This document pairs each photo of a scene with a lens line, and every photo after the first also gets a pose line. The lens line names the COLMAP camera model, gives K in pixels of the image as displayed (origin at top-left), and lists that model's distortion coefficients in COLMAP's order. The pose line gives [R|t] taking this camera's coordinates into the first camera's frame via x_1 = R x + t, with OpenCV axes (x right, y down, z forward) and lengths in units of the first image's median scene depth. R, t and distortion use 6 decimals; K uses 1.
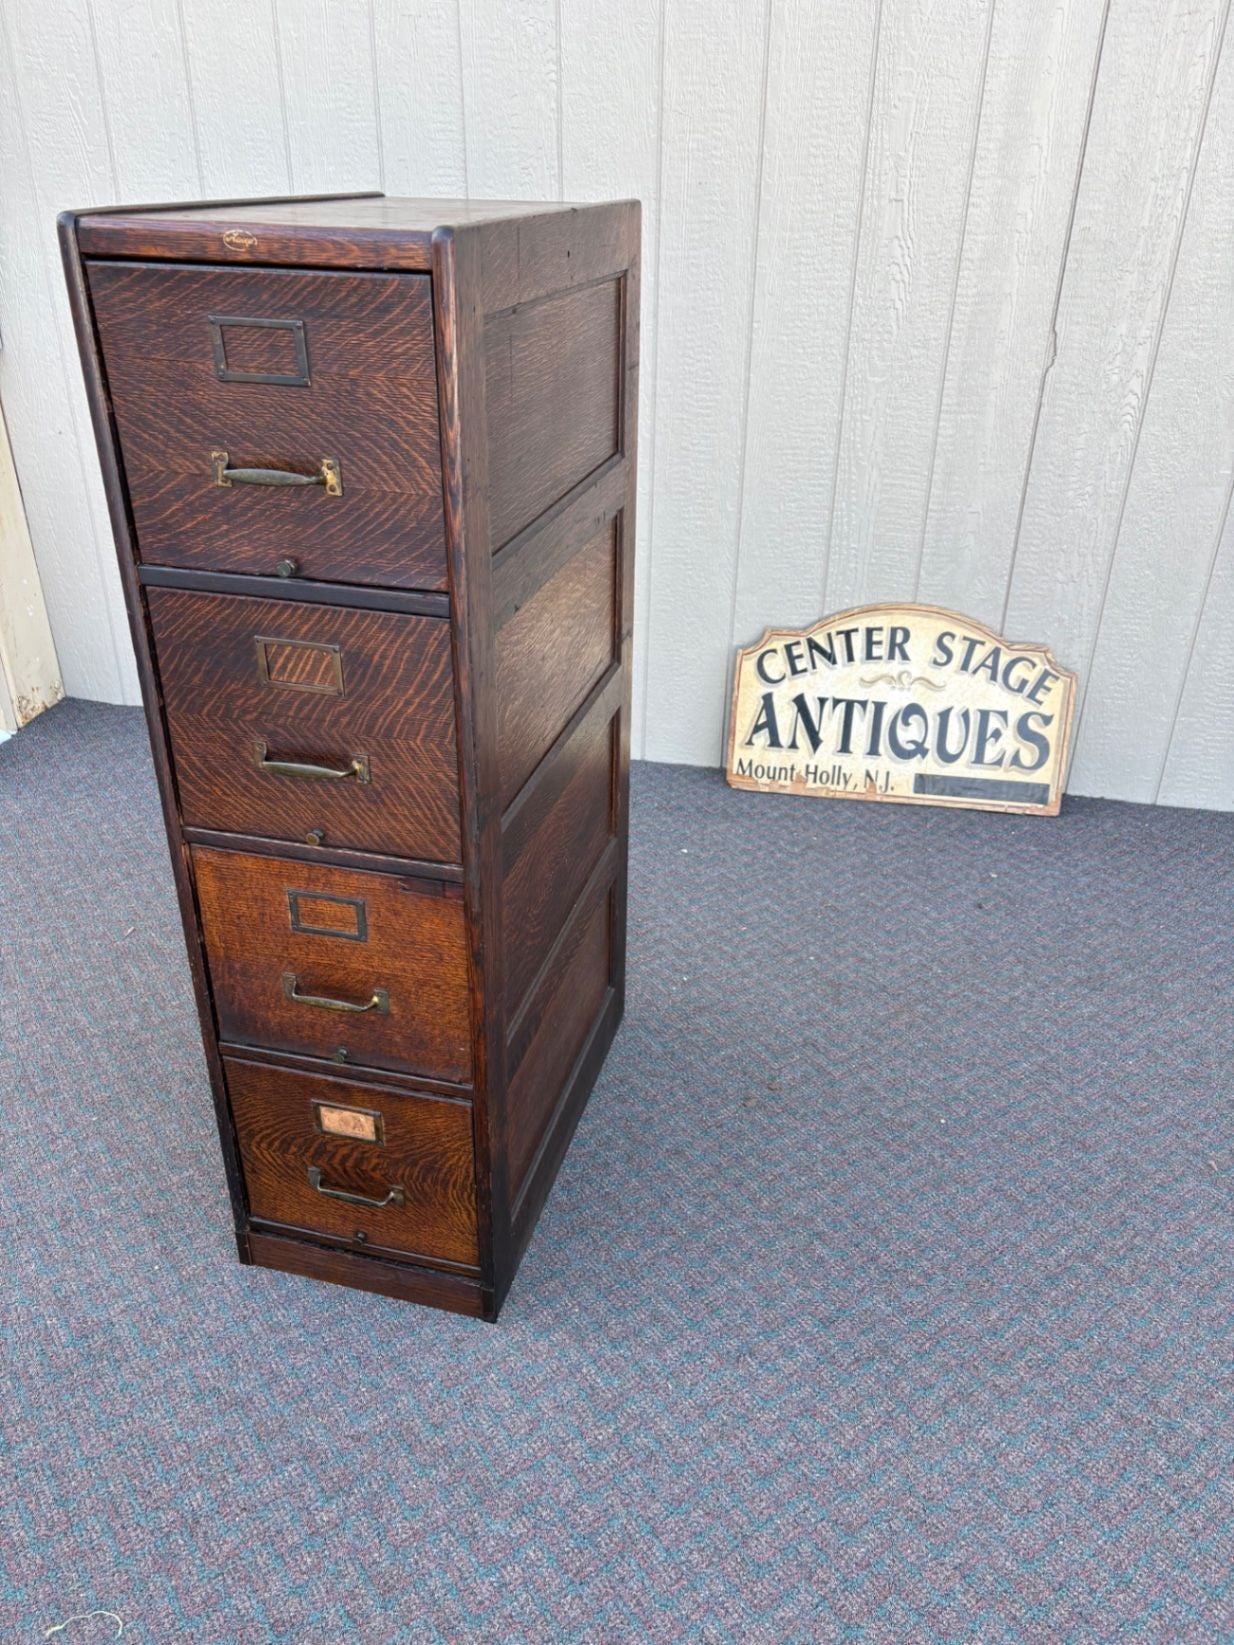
lens RADIAL K [[1241.7, 0, 618.7], [0, 1241.7, 817.7], [0, 0, 1]] dist [0.021501, 0.000841]
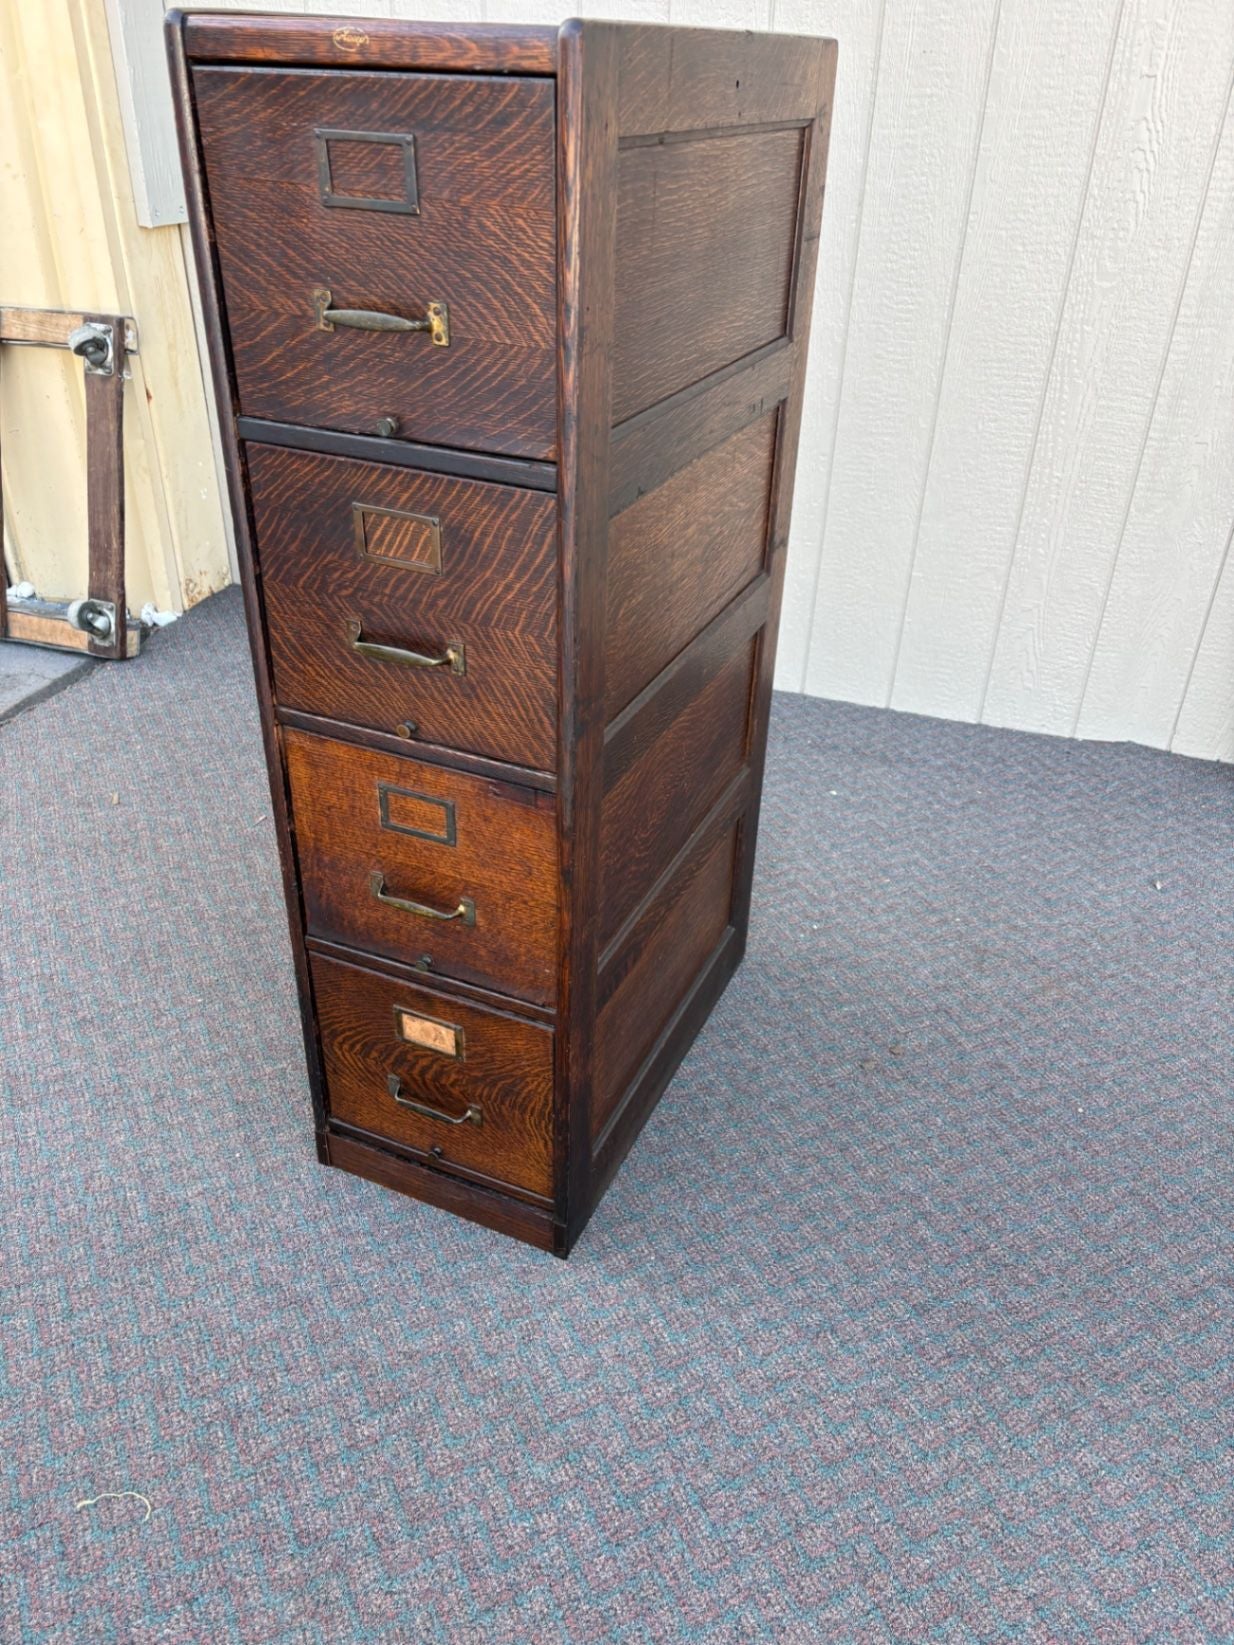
lens RADIAL K [[1243.0, 0, 630.2], [0, 1243.0, 826.2], [0, 0, 1]] dist [0.032083, -0.008142]
pose [[0.987111, 0.096854, -0.127400, 0.046708], [-0.089524, 0.994049, 0.062069, 0.014976], [0.132654, -0.049864, 0.989907, 0.092625]]
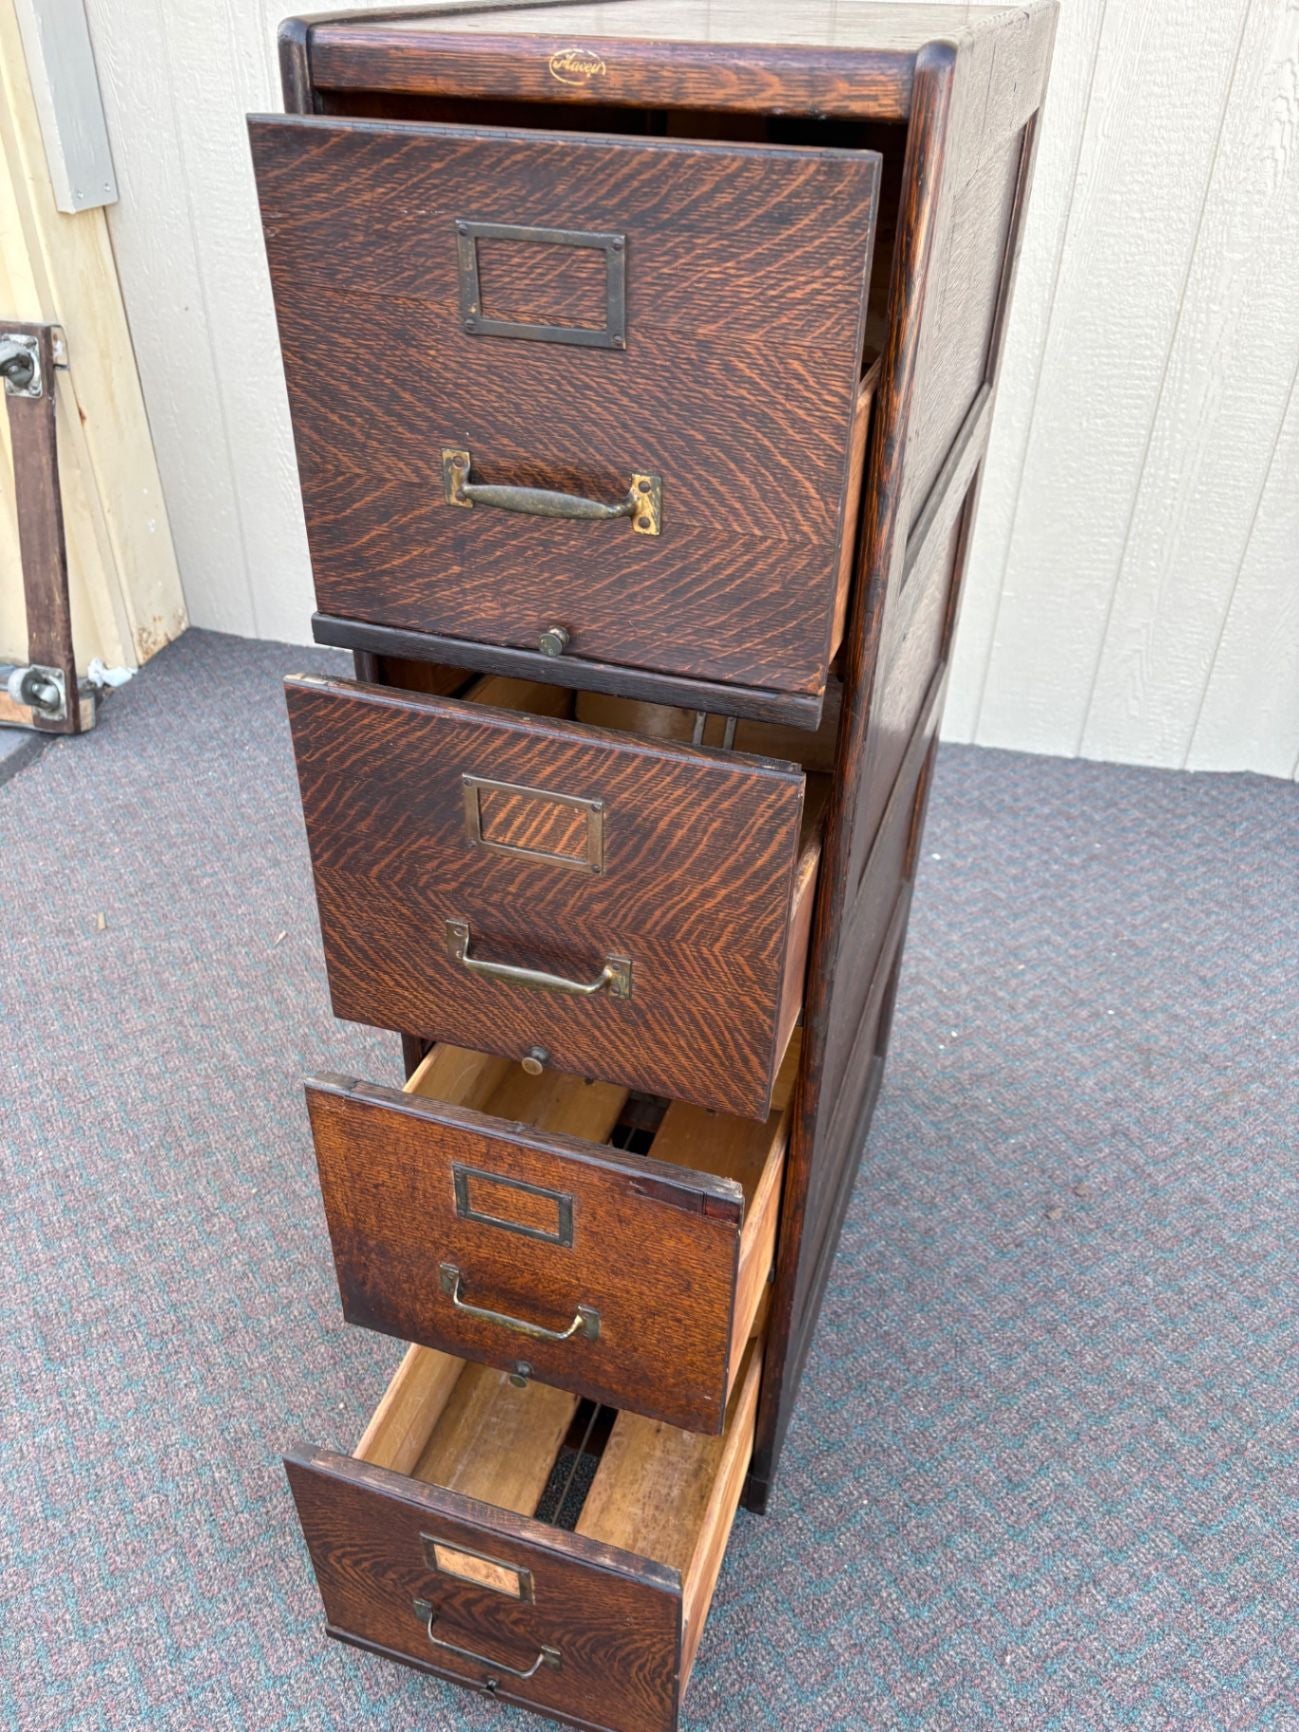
lens RADIAL K [[1309.9, 0, 649.2], [0, 1309.9, 871.3], [0, 0, 1]] dist [0.059571, -0.069626]
pose [[0.997414, 0.042535, -0.057925, -0.168148], [-0.035439, 0.992329, 0.118438, -0.118034], [0.062518, -0.116079, 0.991270, 0.247367]]
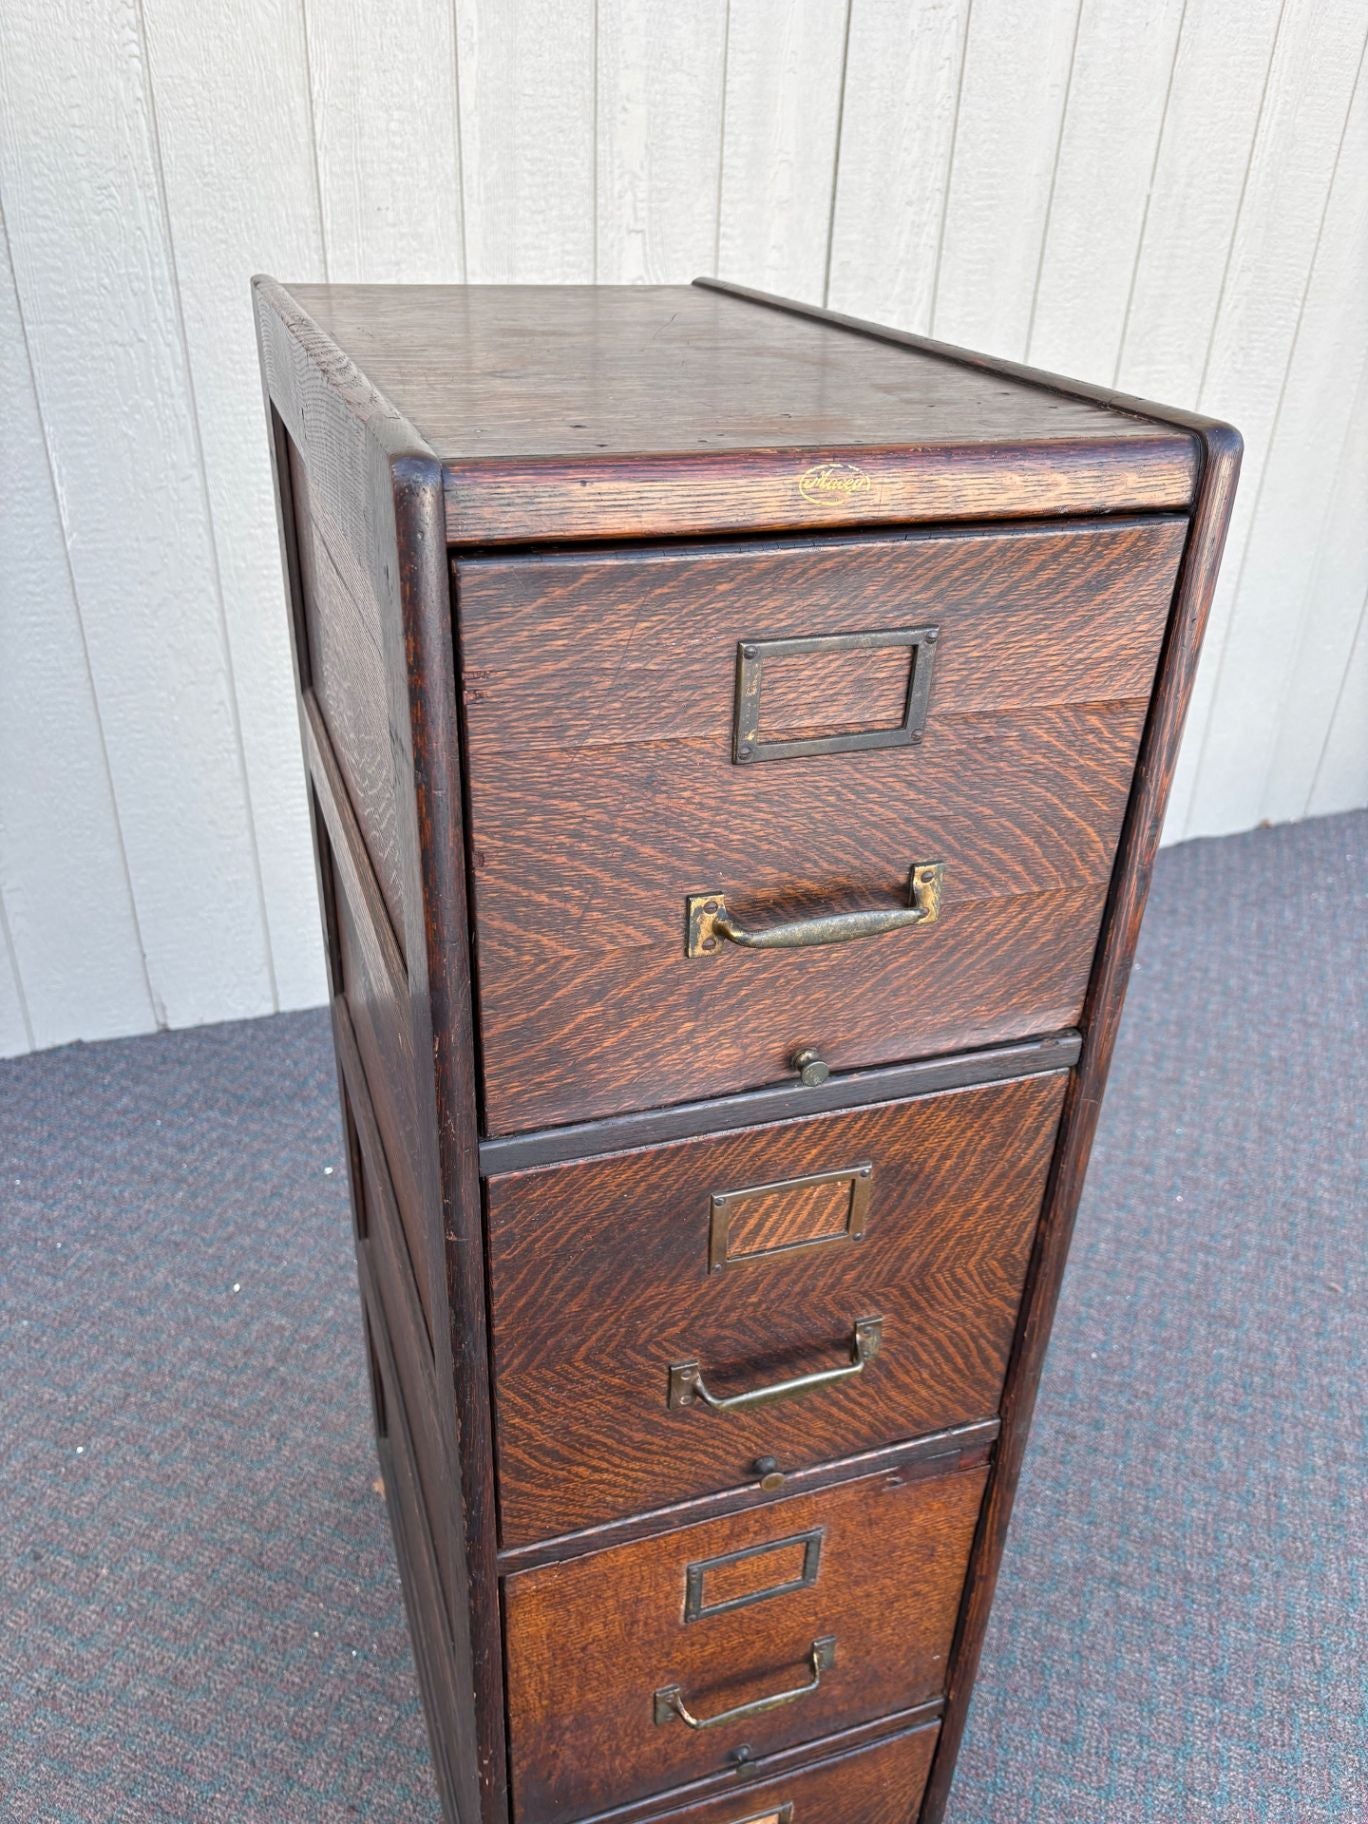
lens RADIAL K [[1379.5, 0, 683.7], [0, 1379.5, 917.5], [0, 0, 1]] dist [0.059571, -0.069626]
pose [[0.834717, -0.259866, 0.485507, -0.505054], [0.243220, 0.964973, 0.098339, -0.290755], [-0.494057, 0.035999, 0.868684, 0.458563]]
